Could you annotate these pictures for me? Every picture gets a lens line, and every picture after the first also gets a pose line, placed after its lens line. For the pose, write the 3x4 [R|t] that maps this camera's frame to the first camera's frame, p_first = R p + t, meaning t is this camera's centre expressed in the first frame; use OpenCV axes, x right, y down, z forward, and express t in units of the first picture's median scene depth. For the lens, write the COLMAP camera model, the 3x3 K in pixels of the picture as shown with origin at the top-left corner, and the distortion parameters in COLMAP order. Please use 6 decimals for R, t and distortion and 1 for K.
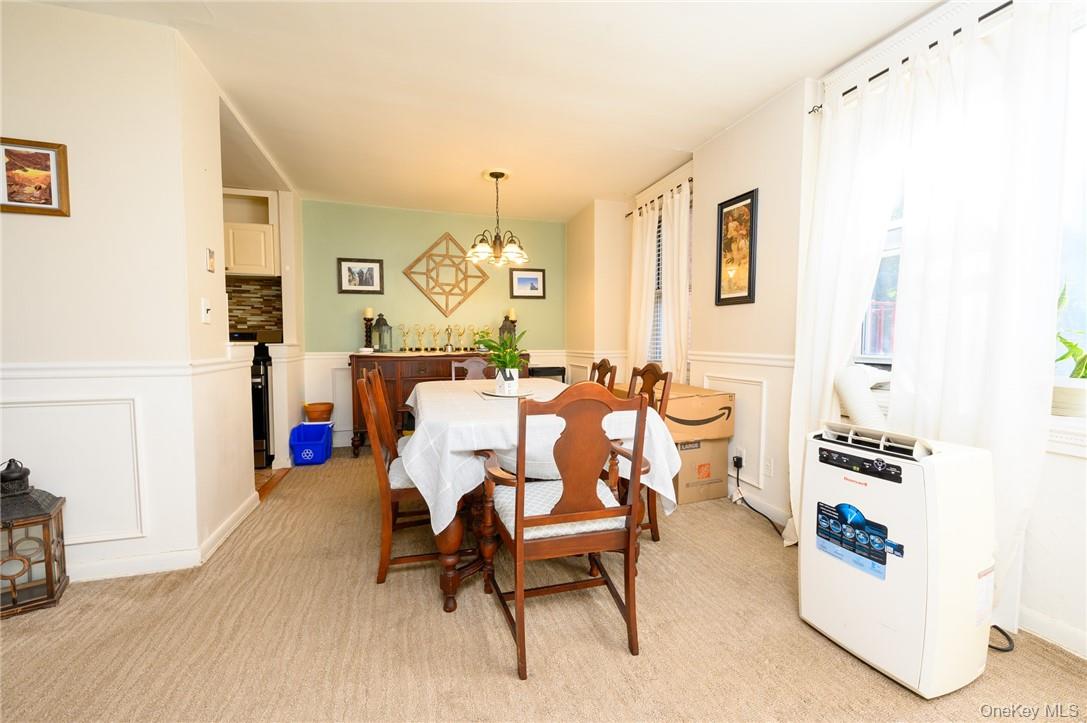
lens RADIAL K [[430.6, 0, 545.4], [0, 430.6, 361.7], [0, 0, 1]] dist [-0.000376, 0.000074]
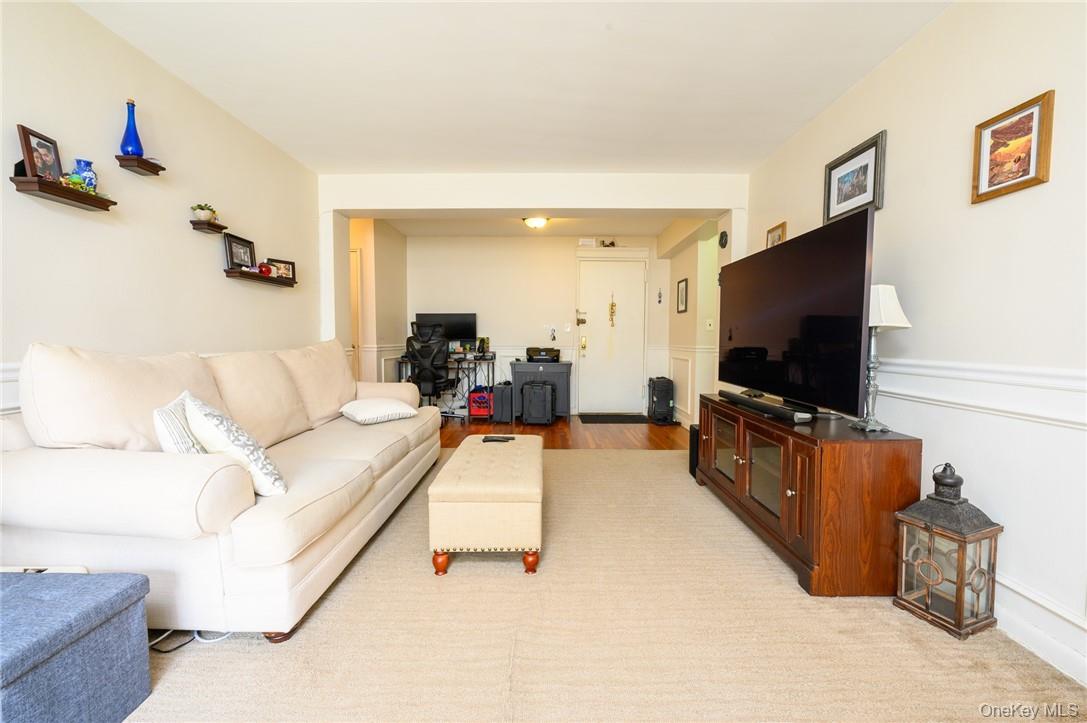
lens RADIAL K [[430.6, 0, 545.4], [0, 430.6, 361.7], [0, 0, 1]] dist [-0.000376, 0.000074]
pose [[-0.315507, 0.049981, -0.947606, -0.037172], [-0.050786, 0.996291, 0.069458, -0.011749], [0.947563, 0.070040, -0.311798, 0.262447]]
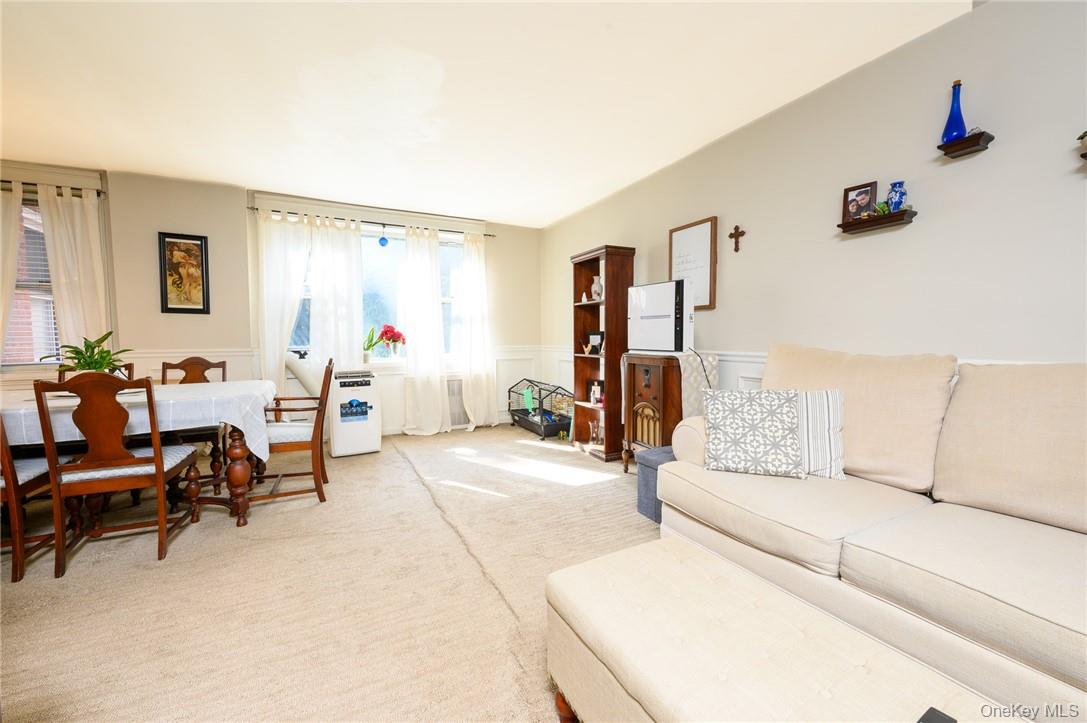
lens RADIAL K [[430.6, 0, 545.4], [0, 430.6, 361.7], [0, 0, 1]] dist [-0.000376, 0.000074]
pose [[-0.159067, -0.055539, 0.985704, -1.092168], [0.054360, 0.996409, 0.064914, -0.008472], [-0.985770, 0.063909, -0.155476, 0.108465]]
